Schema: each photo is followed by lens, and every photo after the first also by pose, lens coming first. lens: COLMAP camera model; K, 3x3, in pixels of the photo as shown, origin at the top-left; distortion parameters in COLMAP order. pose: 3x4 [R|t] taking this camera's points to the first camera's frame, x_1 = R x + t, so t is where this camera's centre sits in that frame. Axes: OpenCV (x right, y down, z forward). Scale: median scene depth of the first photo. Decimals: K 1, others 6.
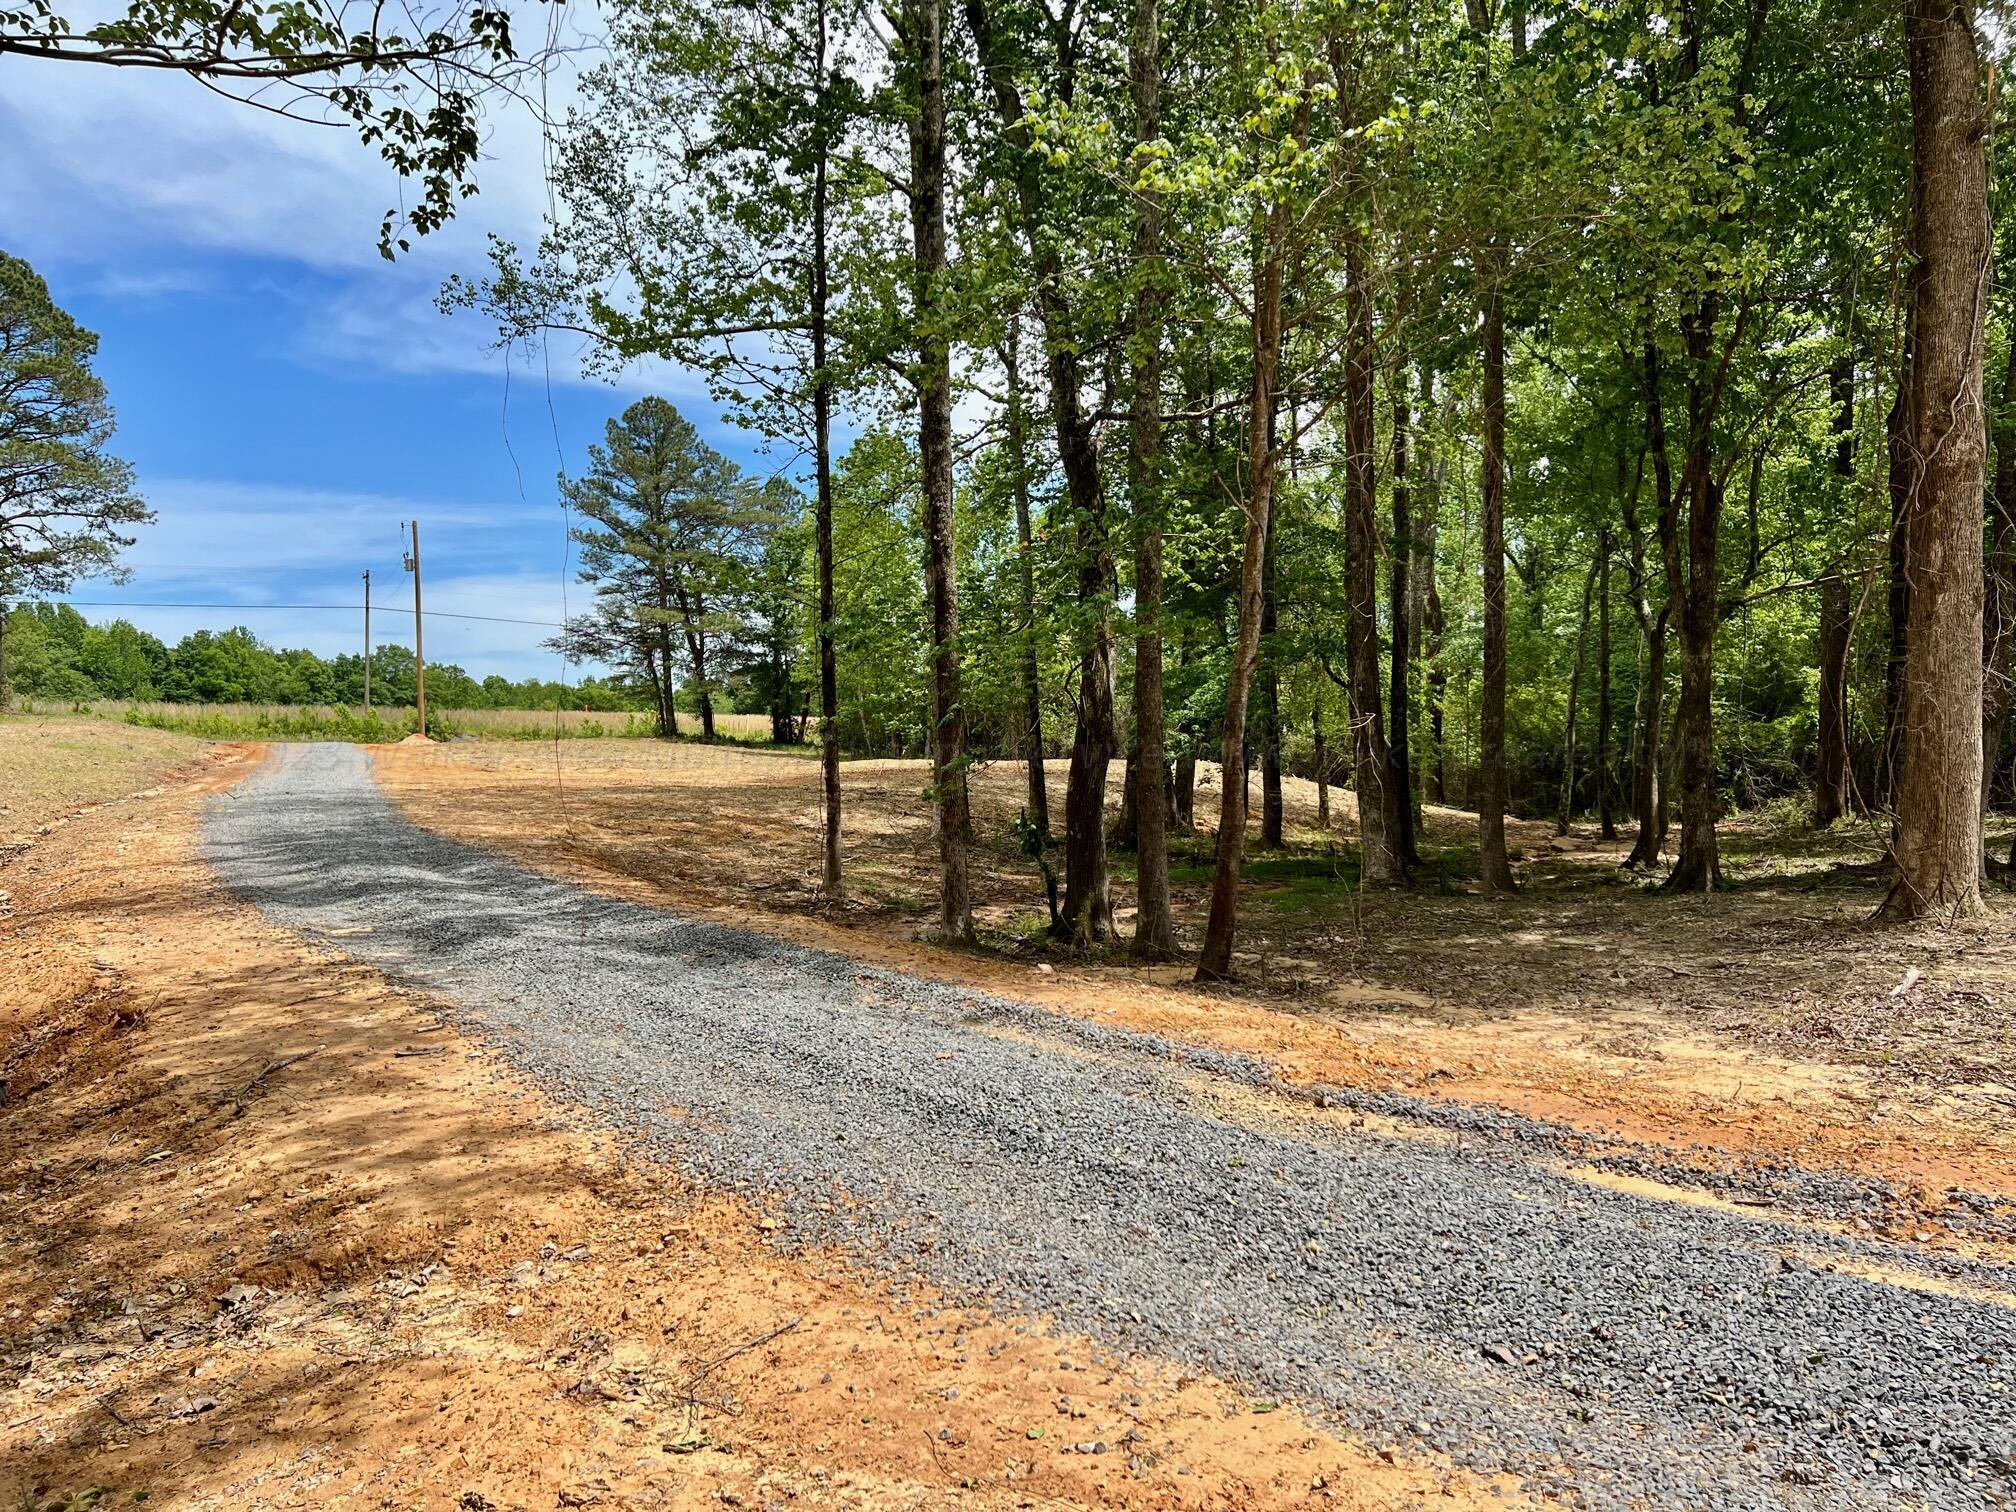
lens RADIAL K [[1515.6, 0, 1008.0], [0, 1515.6, 756.0], [0, 0, 1]] dist [0.071958, -0.072056]
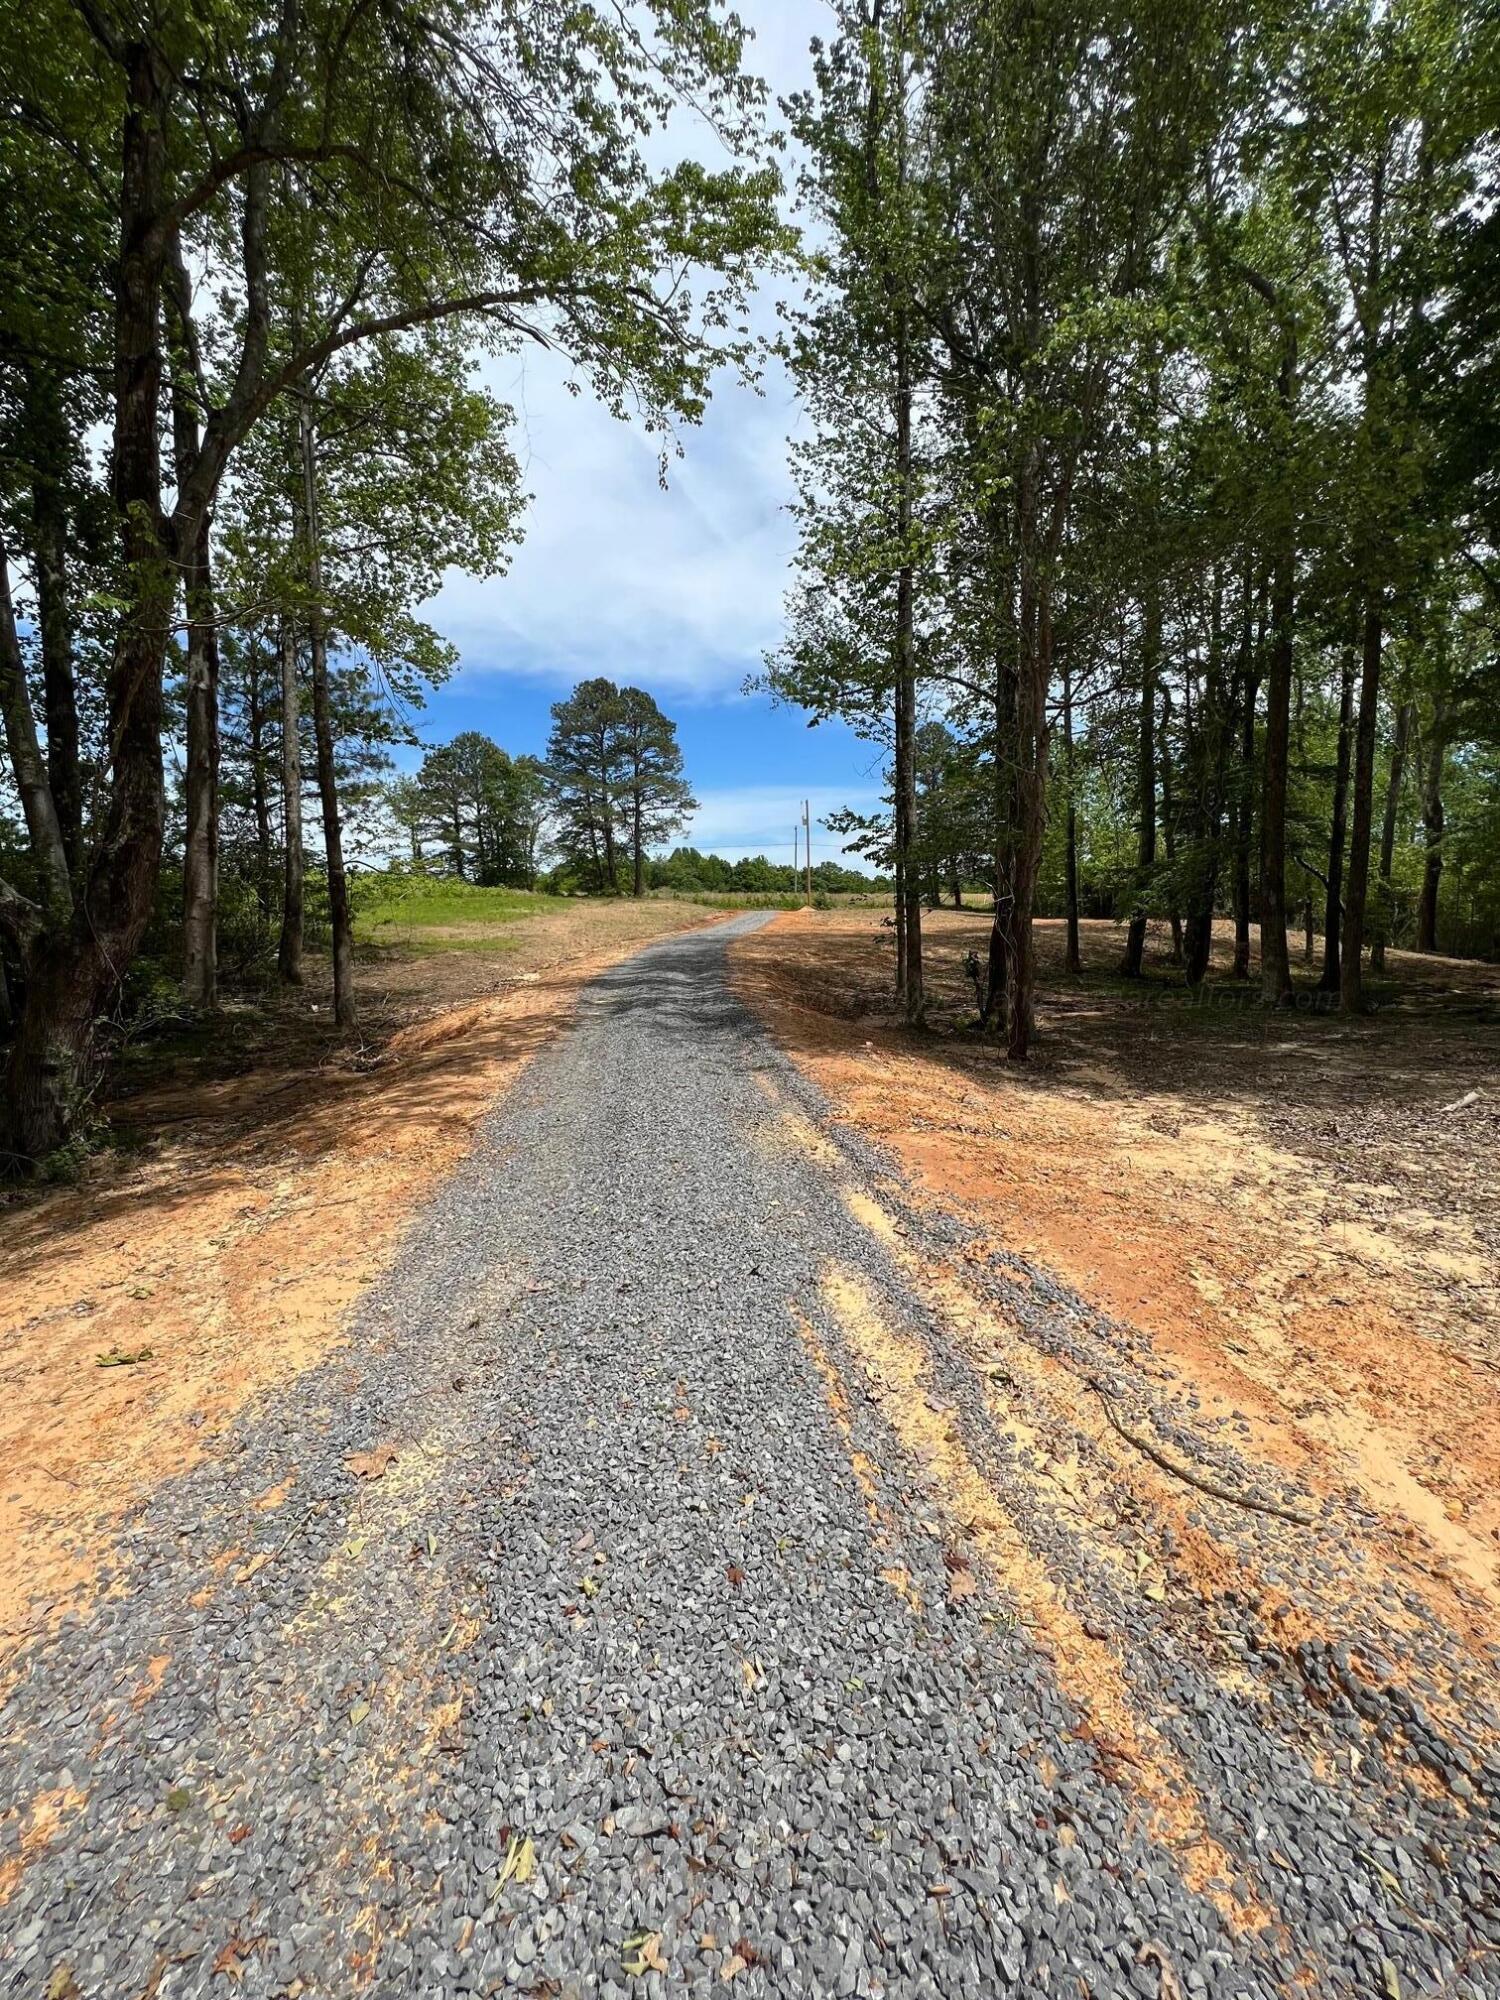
lens RADIAL K [[805.0, 0, 750.0], [0, 805.0, 1000.0], [0, 0, 1]] dist [0.000600, 0.000047]
pose [[0.876880, 0.047849, -0.478321, 0.061958], [0.002202, 0.994623, 0.103535, -0.001458], [0.480704, -0.091841, 0.872060, 0.022747]]
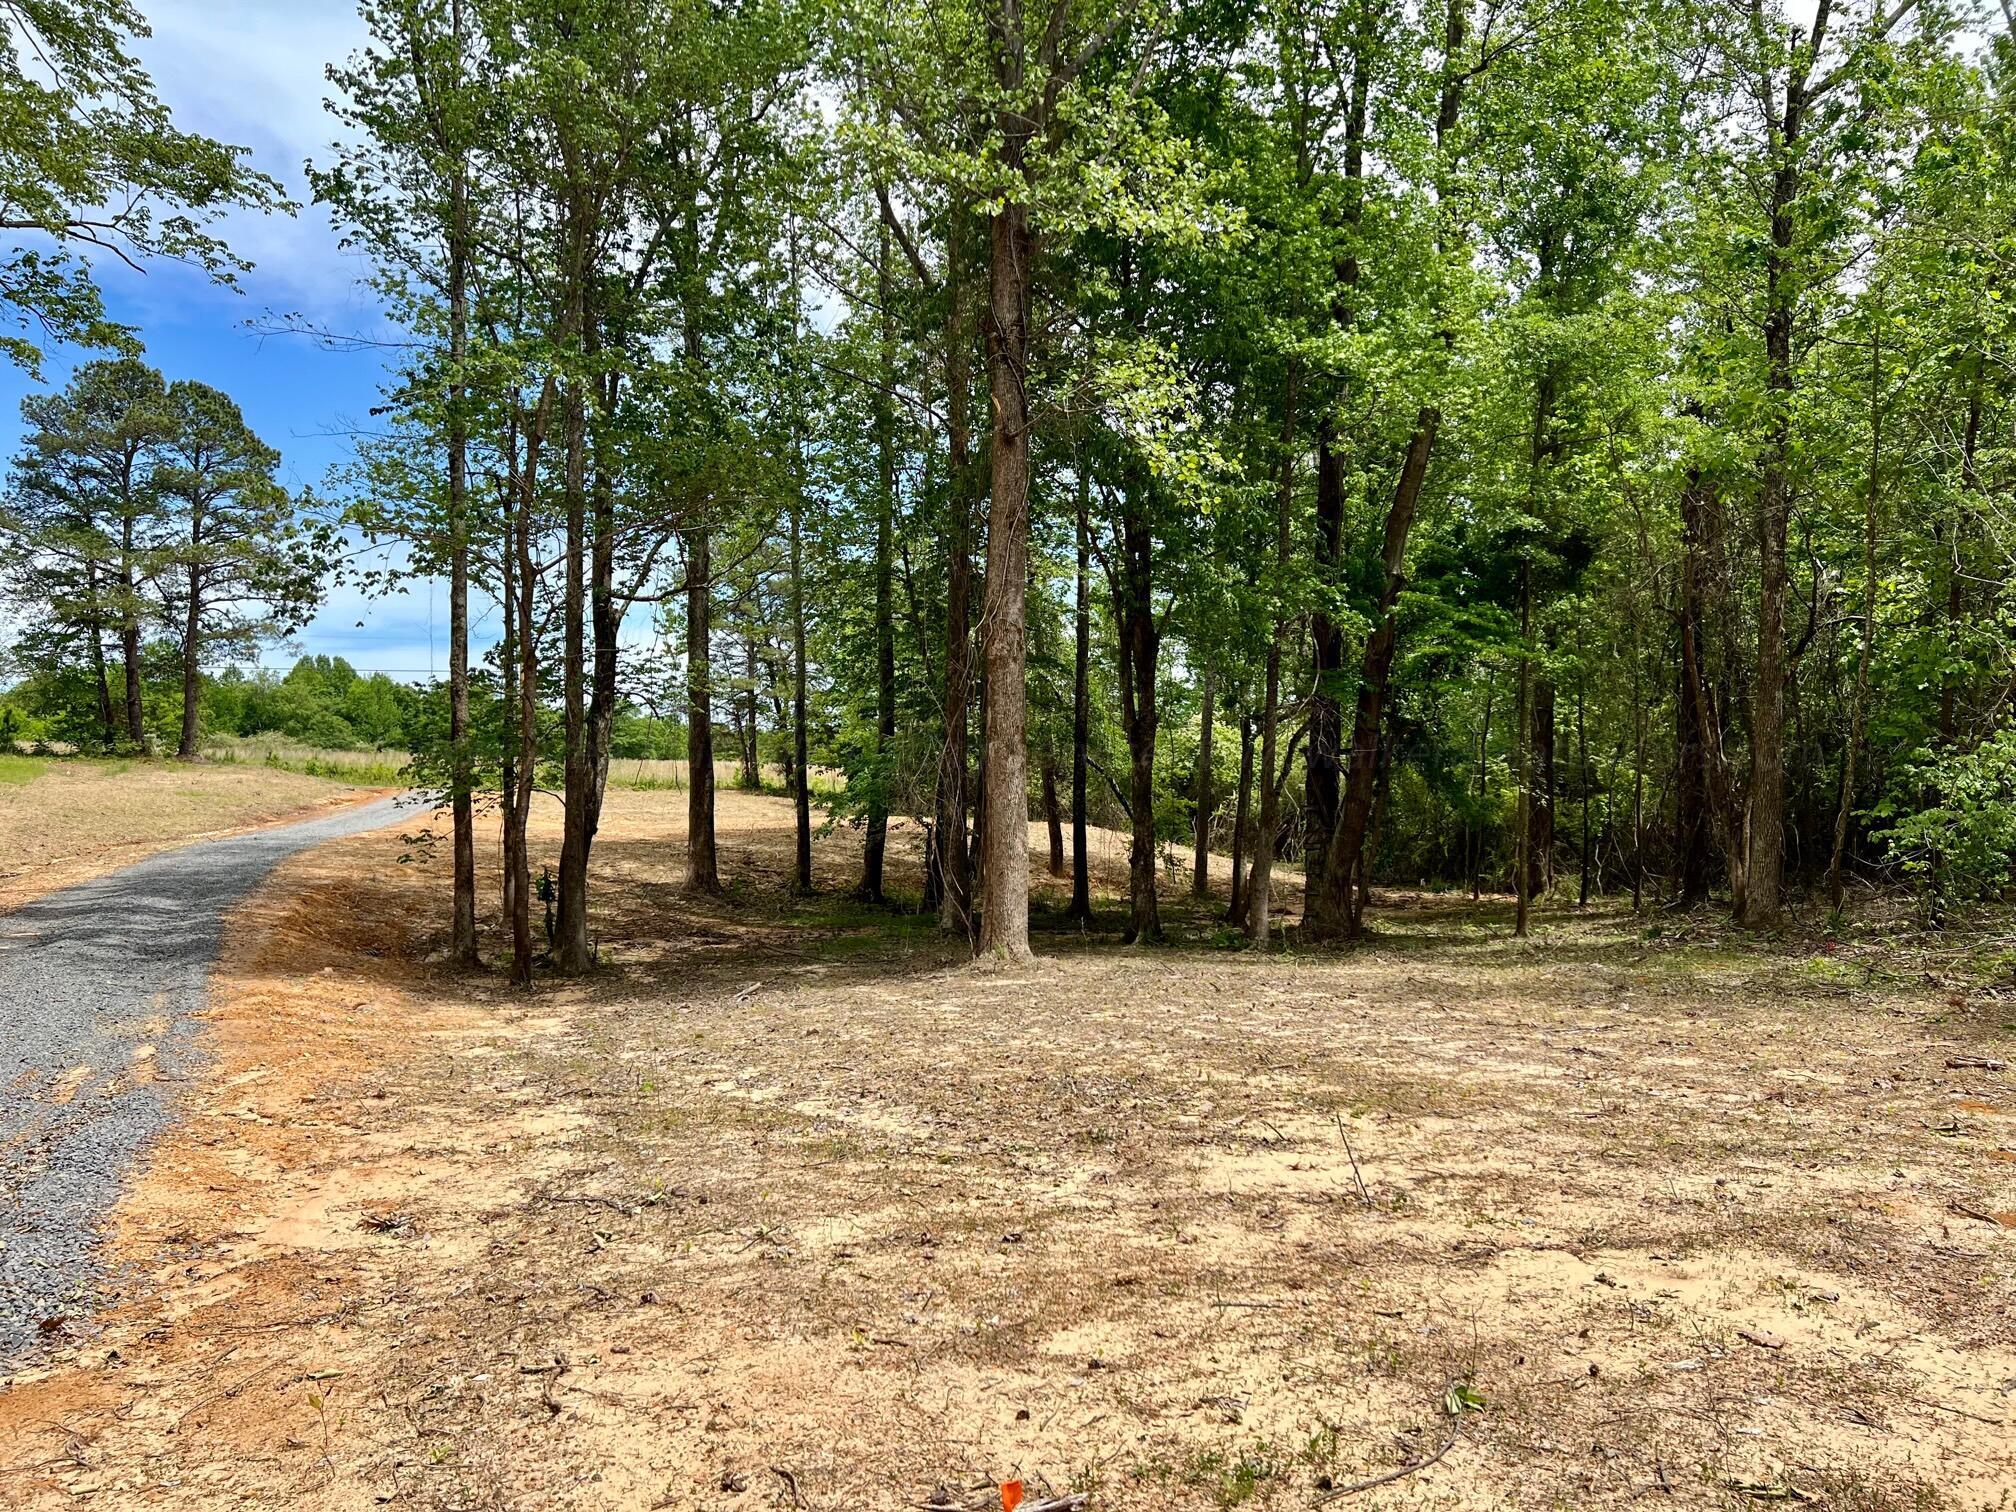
lens RADIAL K [[1515.6, 0, 1008.0], [0, 1515.6, 756.0], [0, 0, 1]] dist [0.071958, -0.072056]
pose [[0.985577, 0.017078, -0.168365, 0.178431], [-0.022131, 0.999358, -0.028180, -0.011087], [0.167776, 0.031500, 0.985322, -0.089139]]
